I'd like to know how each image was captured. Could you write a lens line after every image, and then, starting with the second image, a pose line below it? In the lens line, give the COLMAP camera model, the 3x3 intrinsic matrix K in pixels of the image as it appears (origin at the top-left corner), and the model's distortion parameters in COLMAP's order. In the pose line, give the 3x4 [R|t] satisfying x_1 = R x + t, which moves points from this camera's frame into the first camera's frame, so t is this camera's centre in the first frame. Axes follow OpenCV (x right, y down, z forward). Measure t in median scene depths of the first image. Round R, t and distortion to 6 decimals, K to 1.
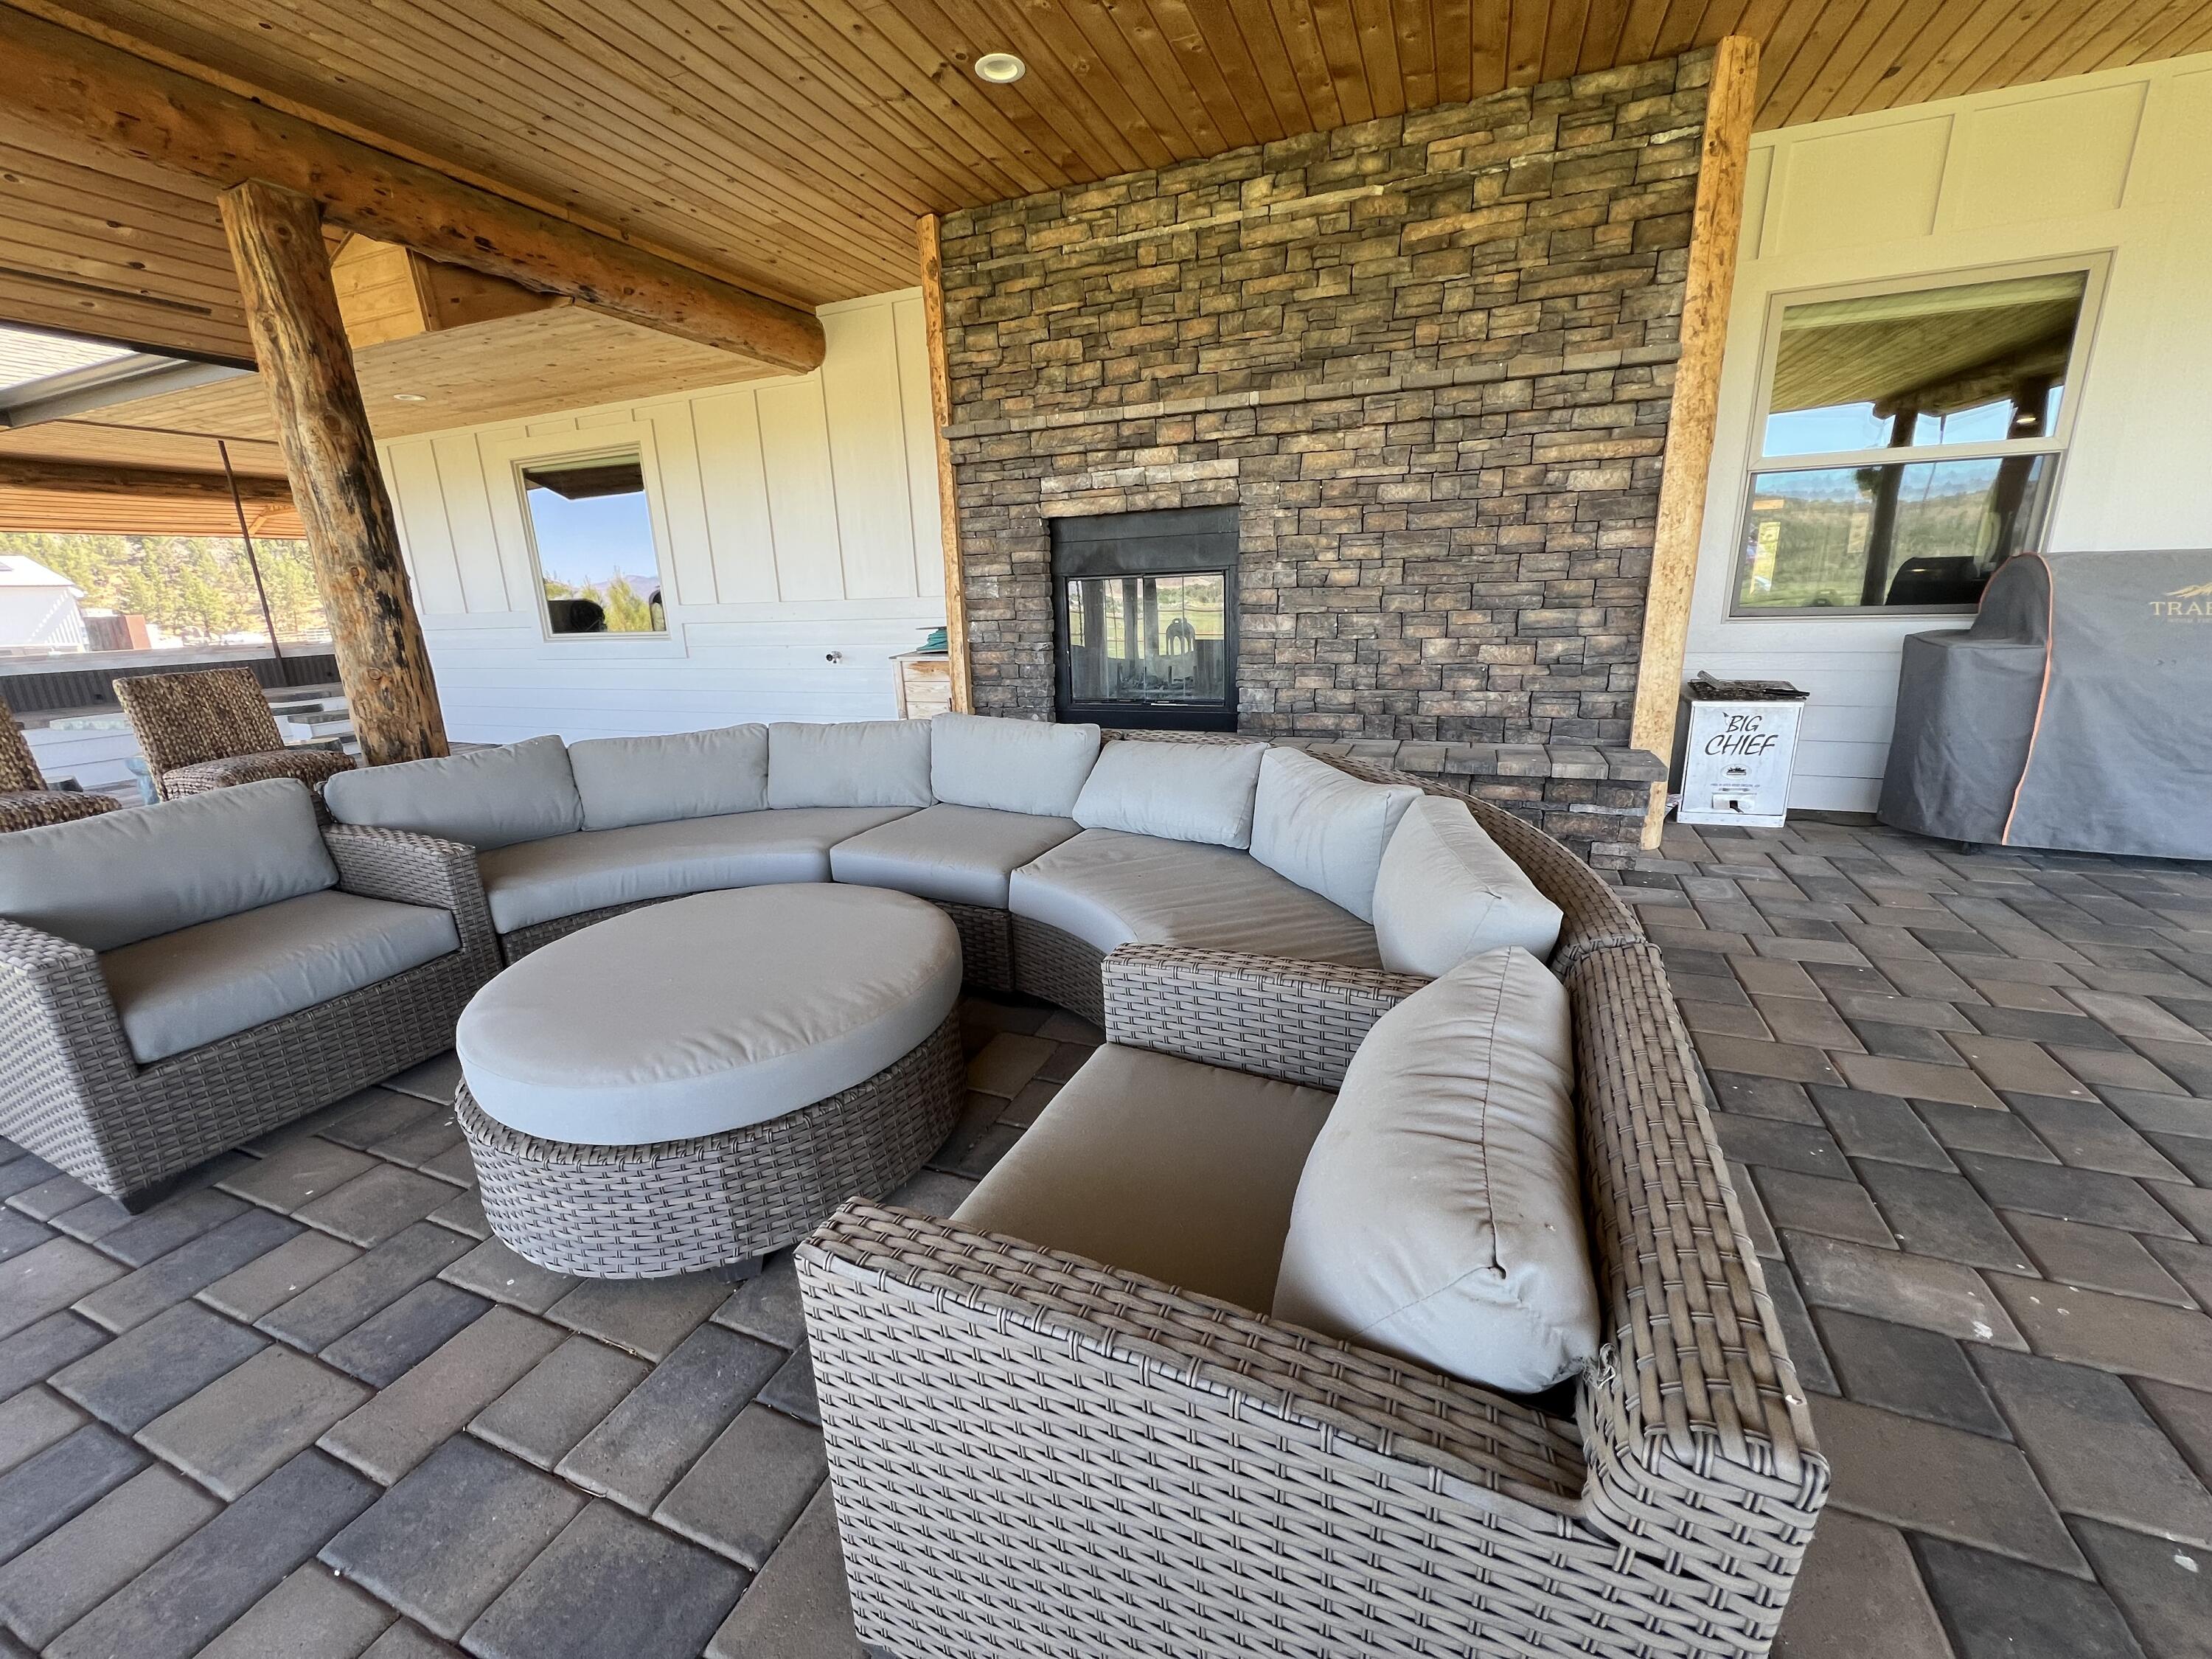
lens RADIAL K [[884.6, 0, 1103.8], [0, 884.6, 820.6], [0, 0, 1]] dist [-0.001661, -0.000117]
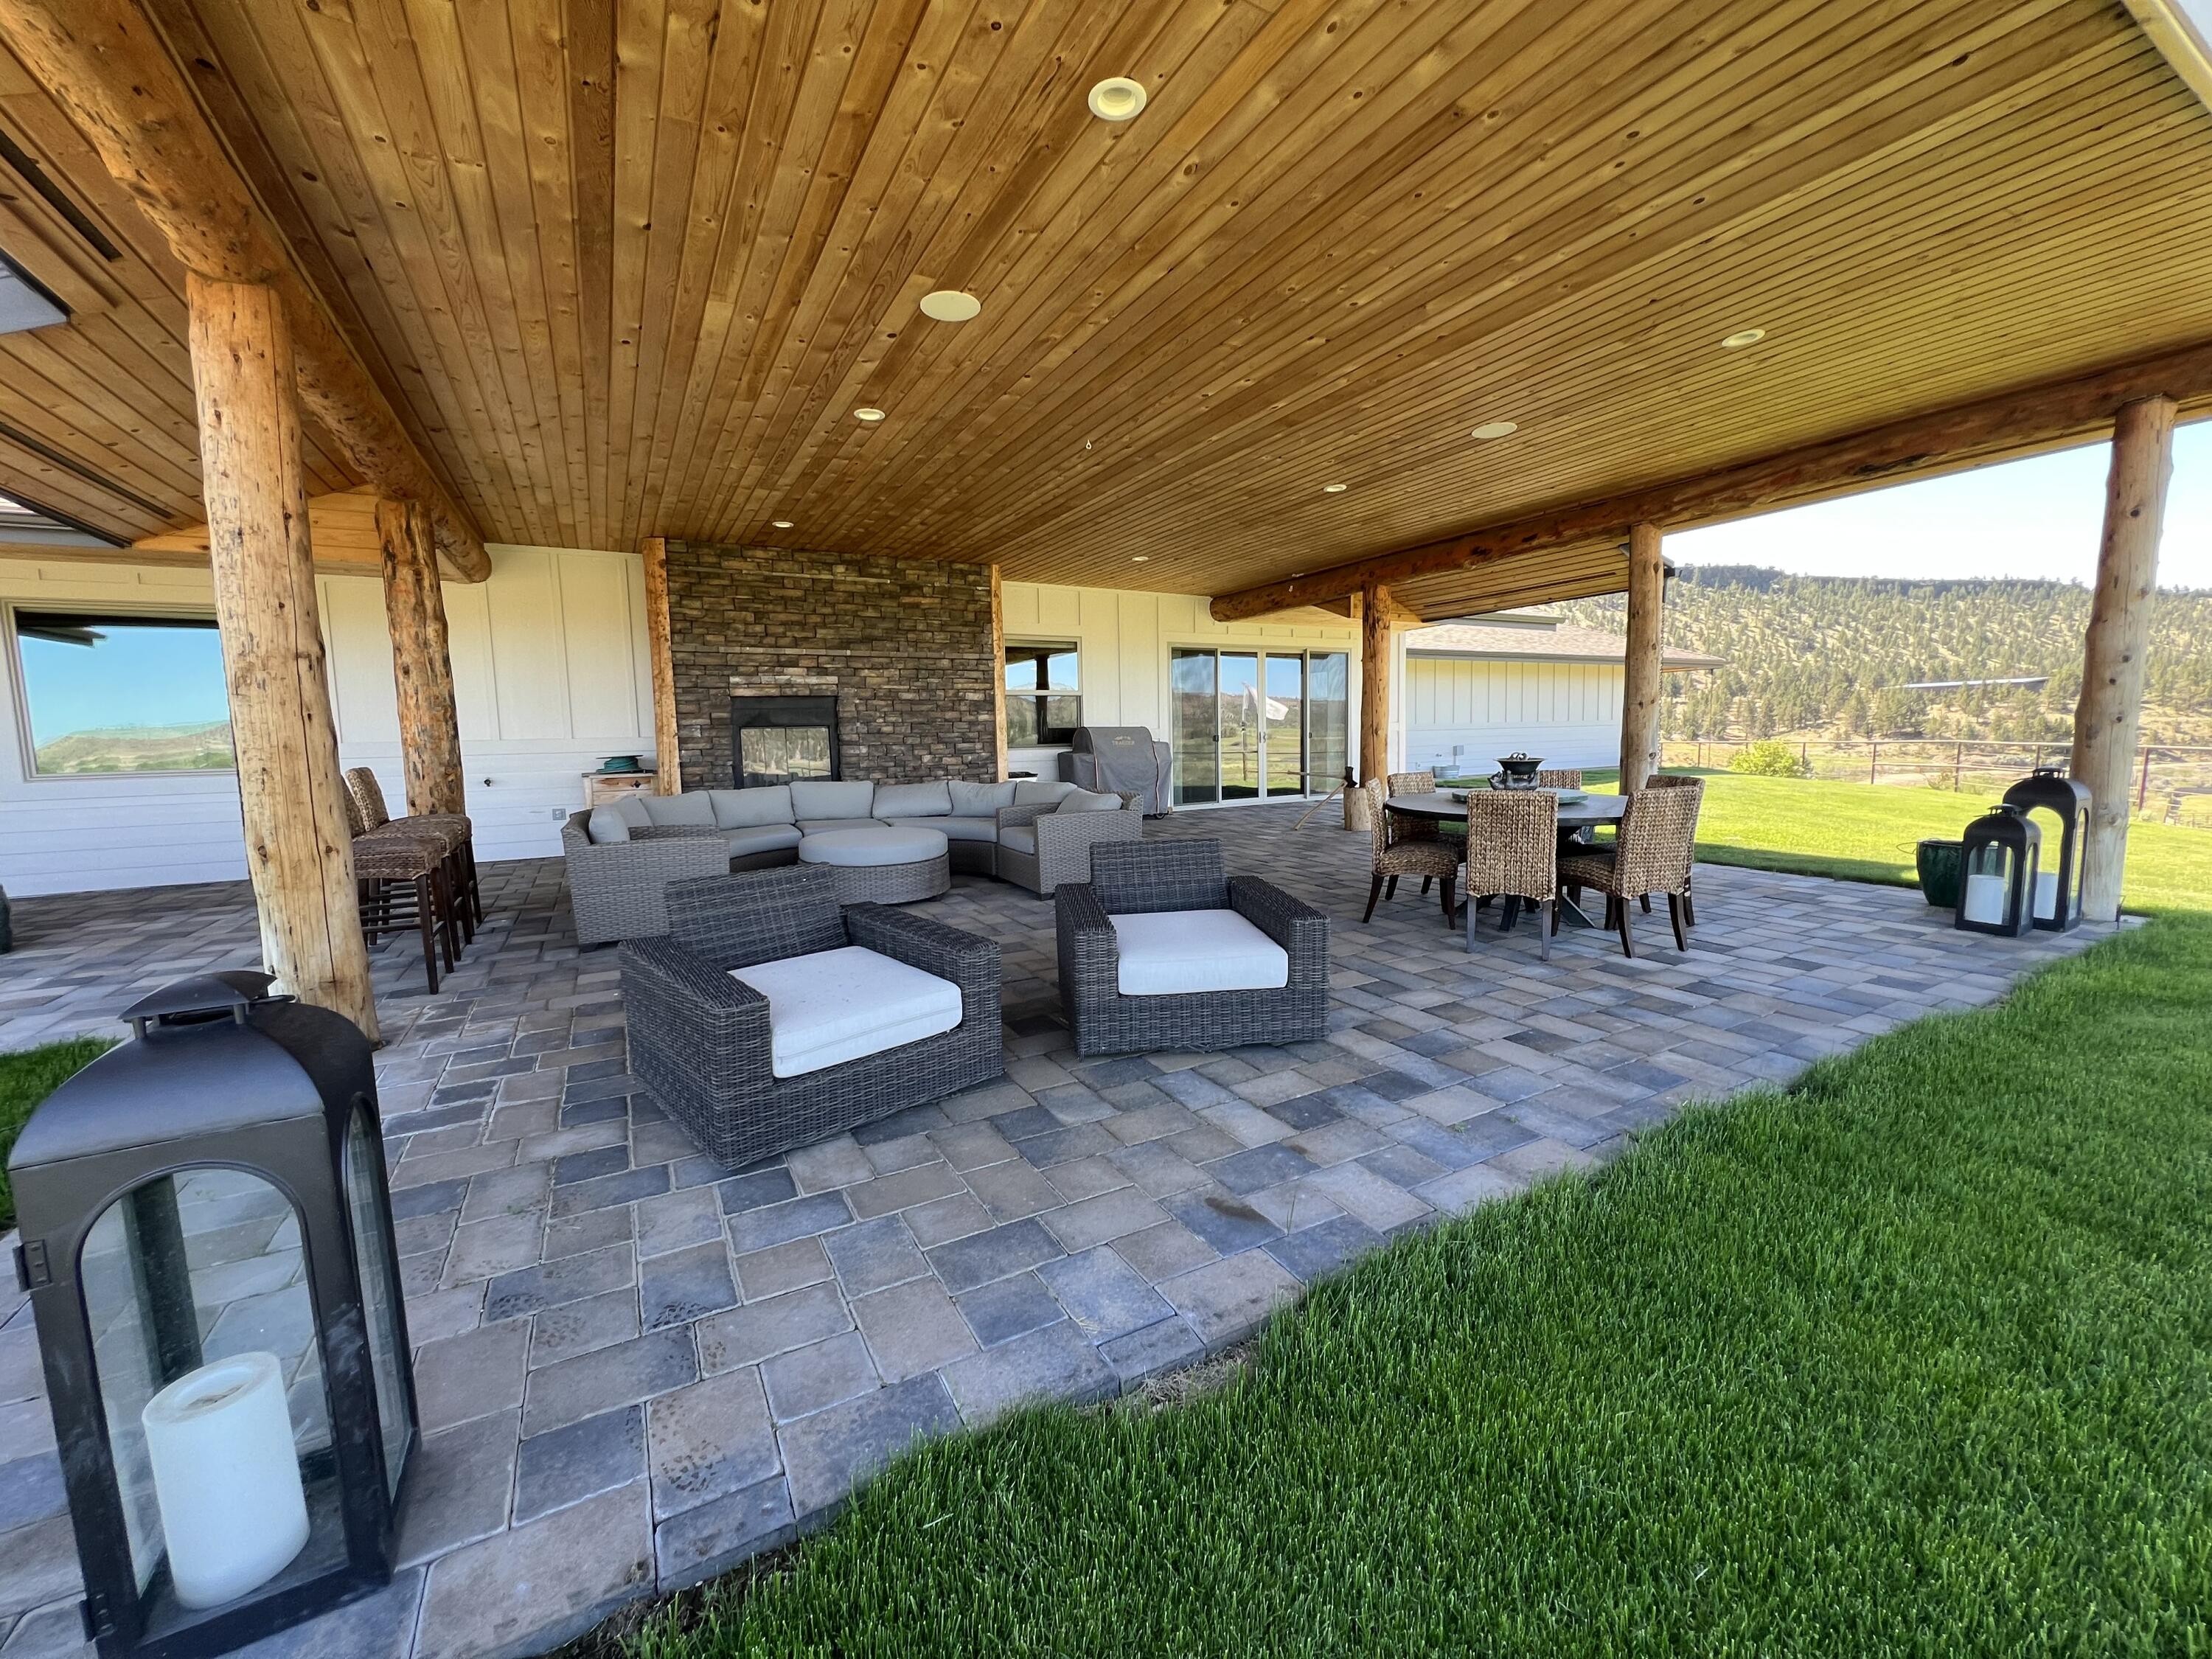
lens RADIAL K [[884.6, 0, 1106.2], [0, 884.6, 834.0], [0, 0, 1]] dist [-0.001661, -0.000117]
pose [[0.616769, -0.068325, 0.784173, -1.207857], [0.201653, 0.976695, -0.073505, 0.276023], [-0.760876, 0.203467, 0.616173, -0.801536]]
